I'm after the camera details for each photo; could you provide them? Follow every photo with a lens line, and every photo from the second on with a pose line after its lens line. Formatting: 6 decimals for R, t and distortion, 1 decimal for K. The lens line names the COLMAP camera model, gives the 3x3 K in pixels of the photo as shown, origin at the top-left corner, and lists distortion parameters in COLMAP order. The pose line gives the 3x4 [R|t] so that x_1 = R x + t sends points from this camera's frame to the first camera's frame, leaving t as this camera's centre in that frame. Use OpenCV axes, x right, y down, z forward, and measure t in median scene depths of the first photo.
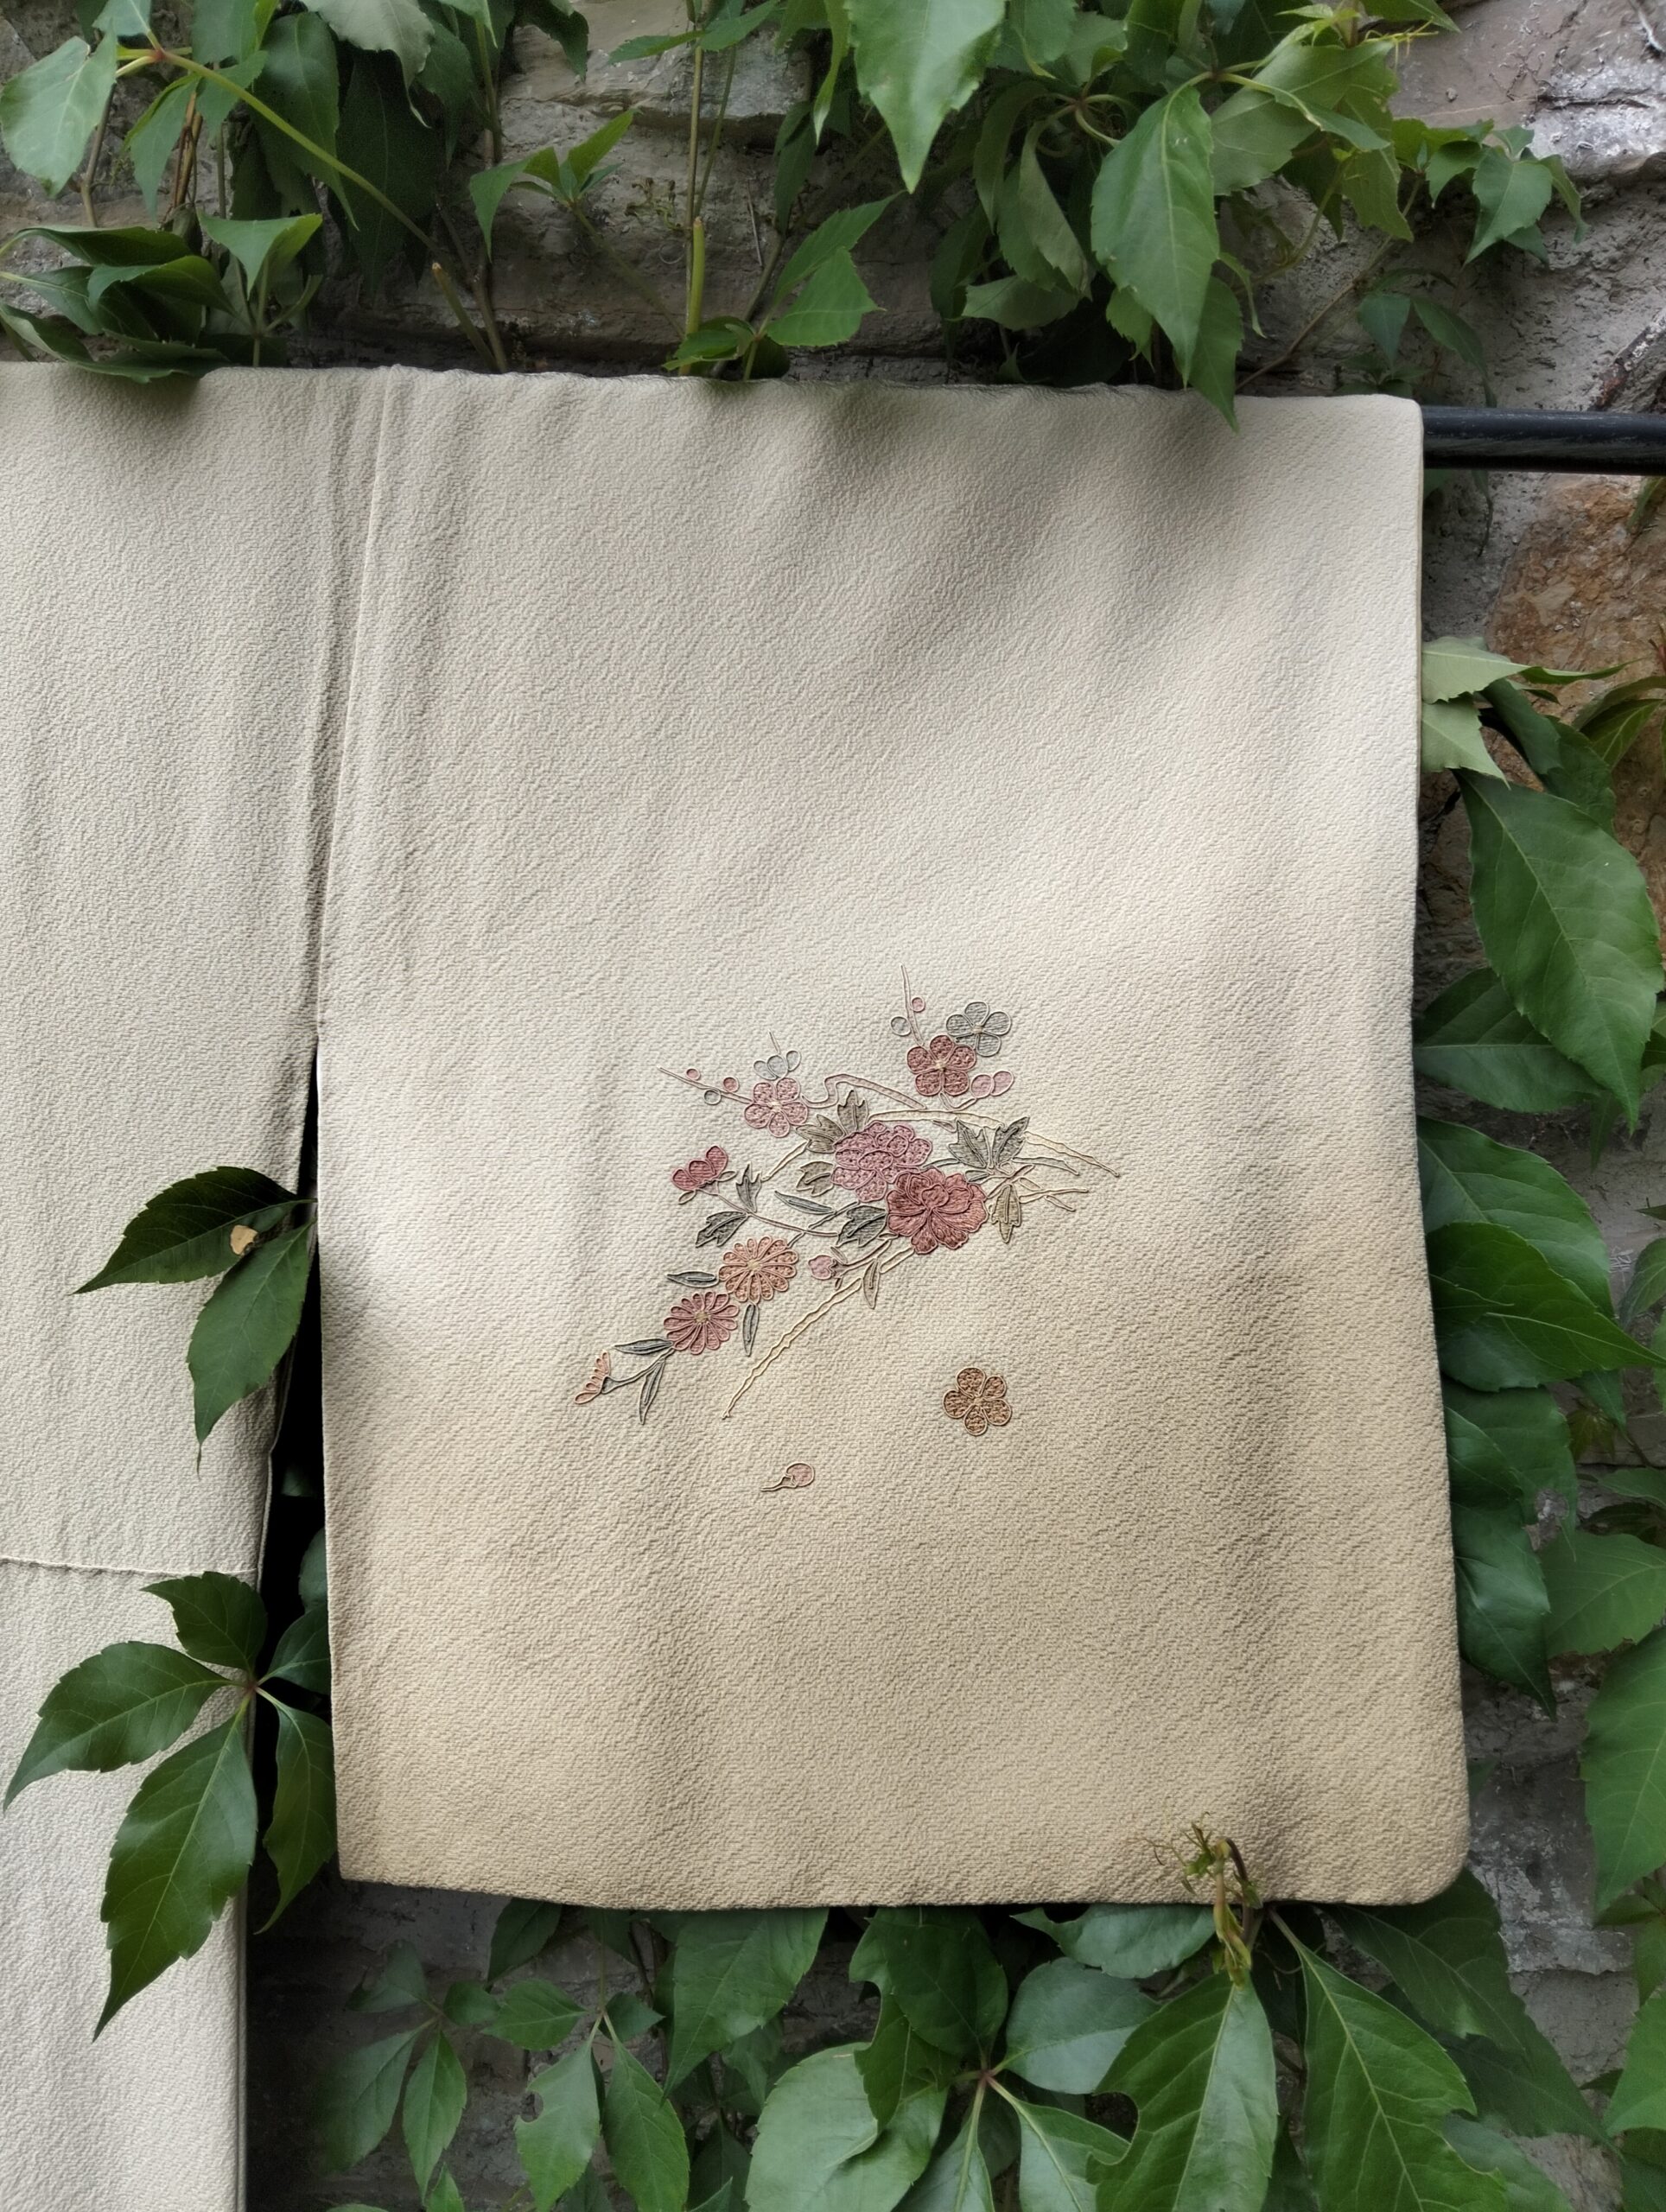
lens RADIAL K [[1678.9, 0, 833.7], [0, 1678.9, 1022.8], [0, 0, 1]] dist [0.036532, -0.000891]
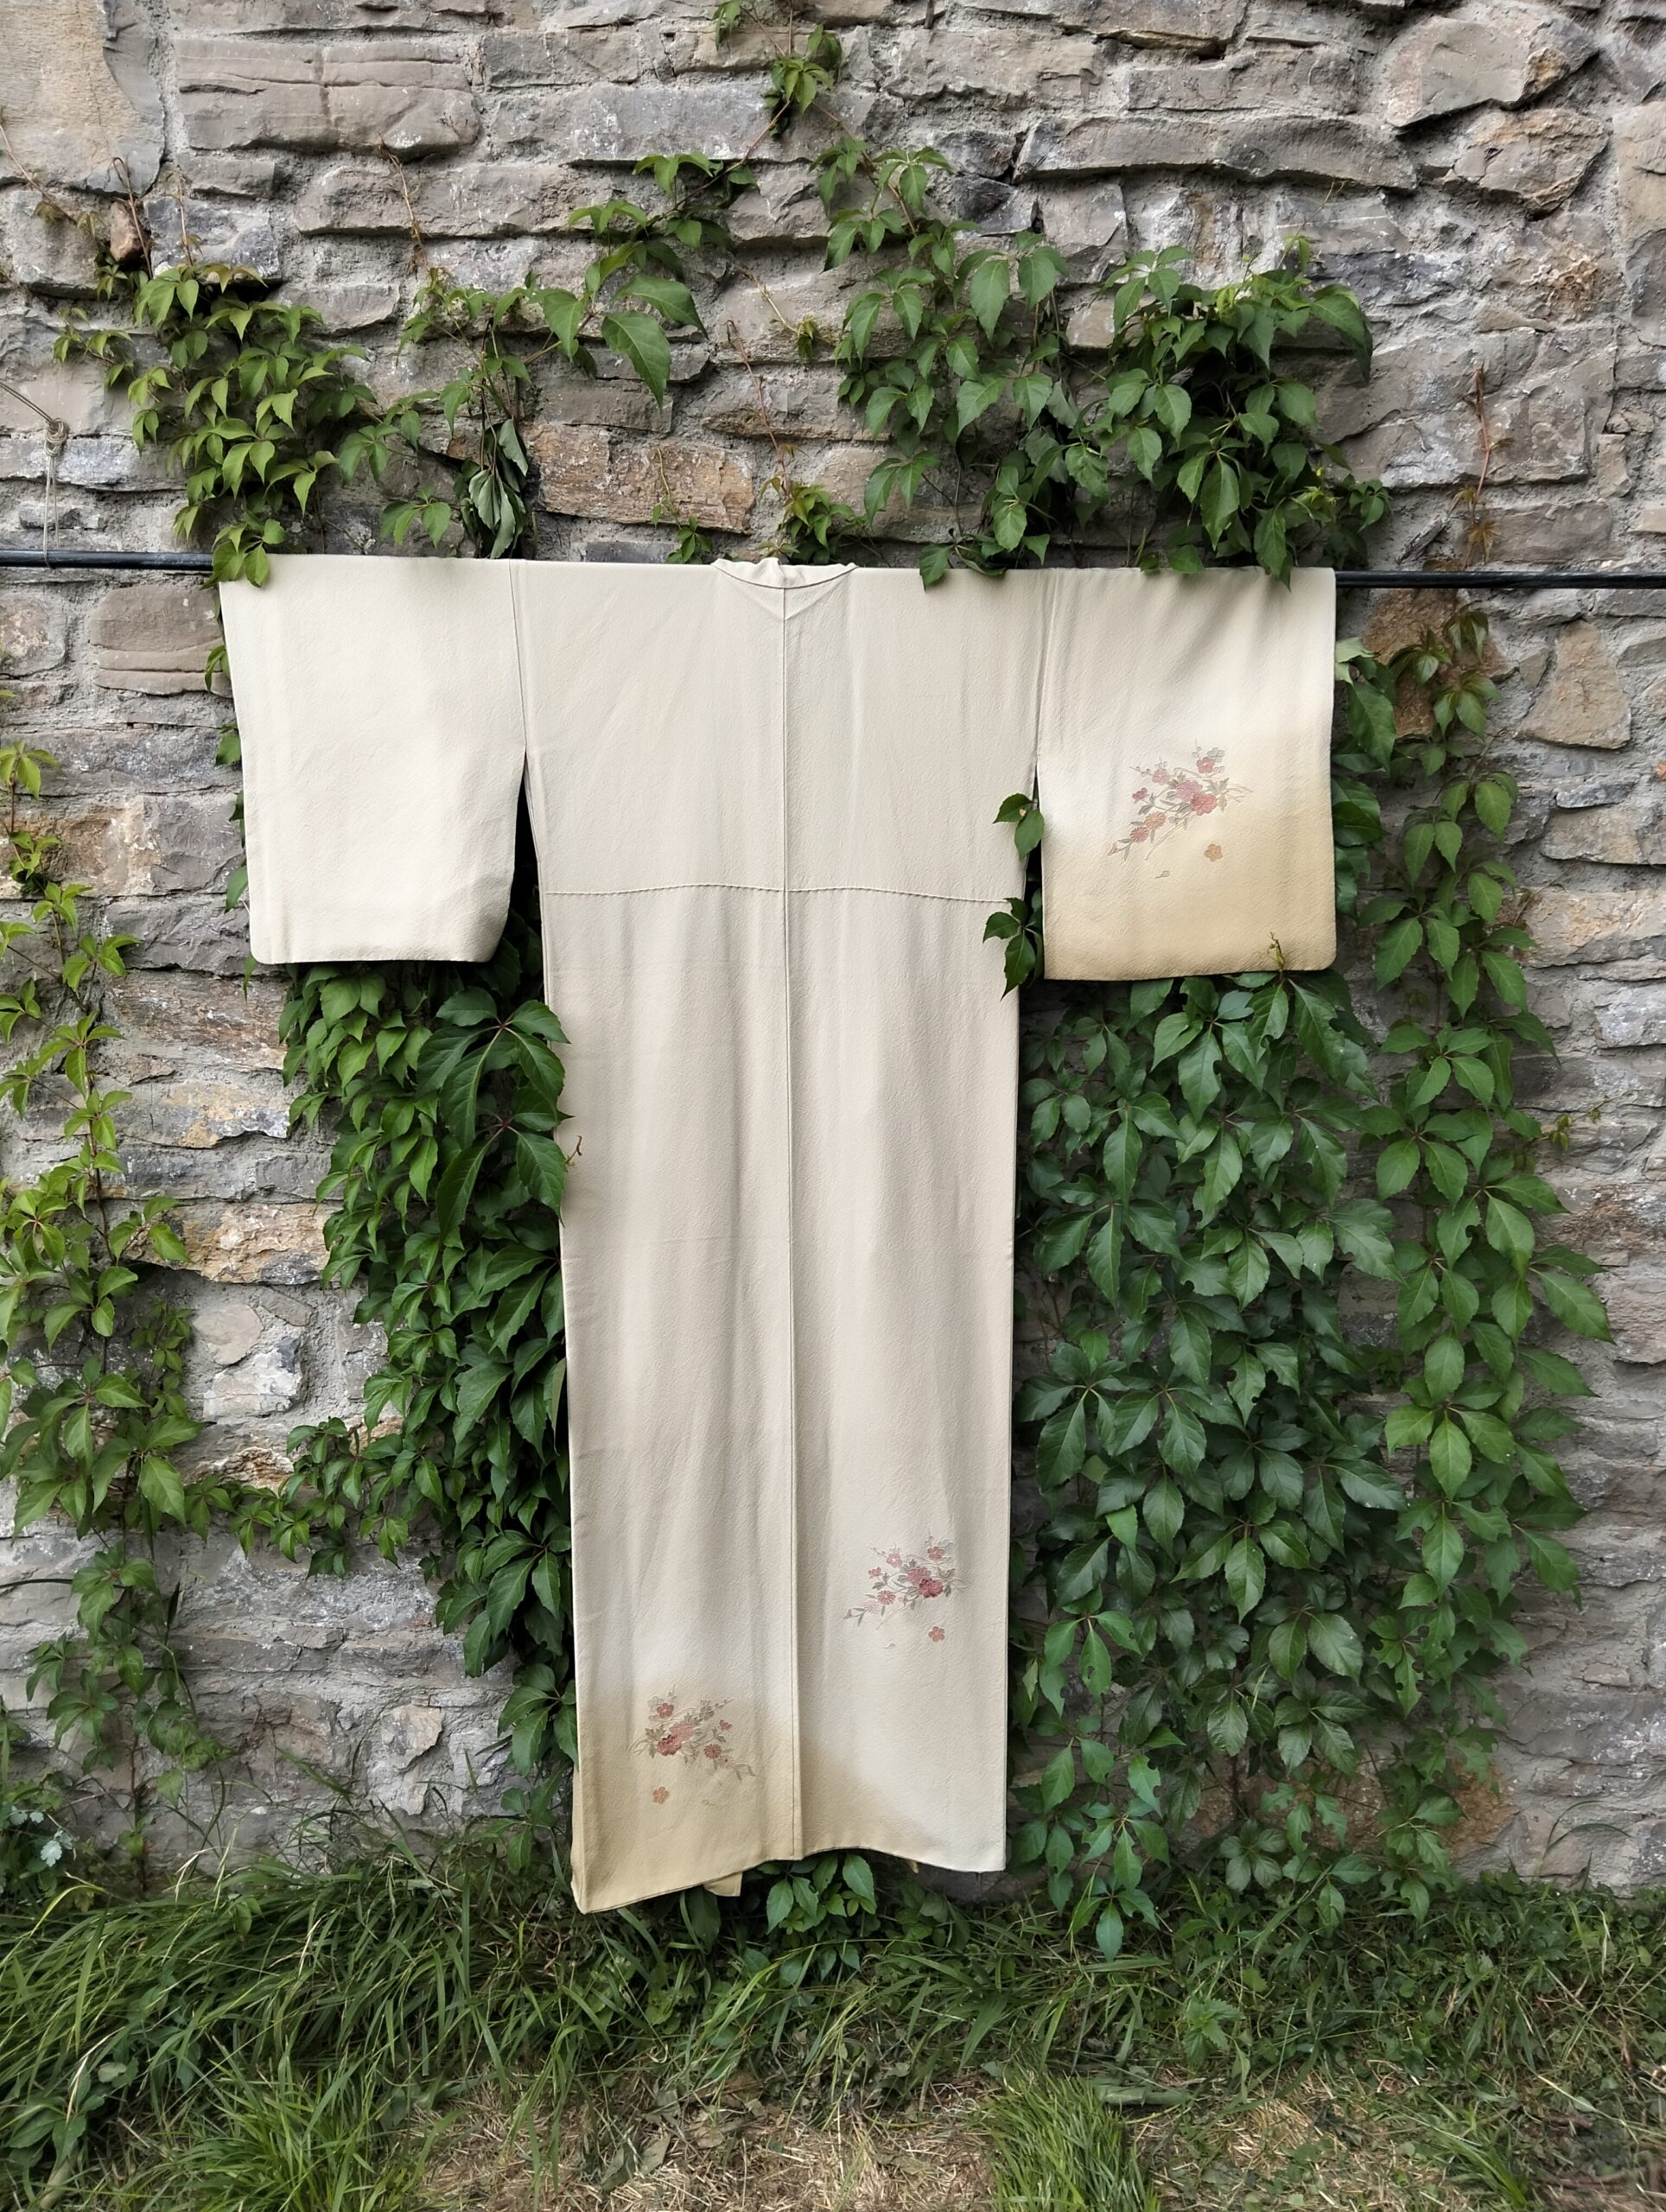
lens RADIAL K [[1686.2, 0, 830.2], [0, 1686.2, 1115.6], [0, 0, 1]] dist [0.063158, -0.076446]
pose [[0.999416, -0.007688, -0.033300, -0.664346], [0.013001, 0.986642, 0.162382, 0.177353], [0.031607, -0.162720, 0.986166, -2.937506]]
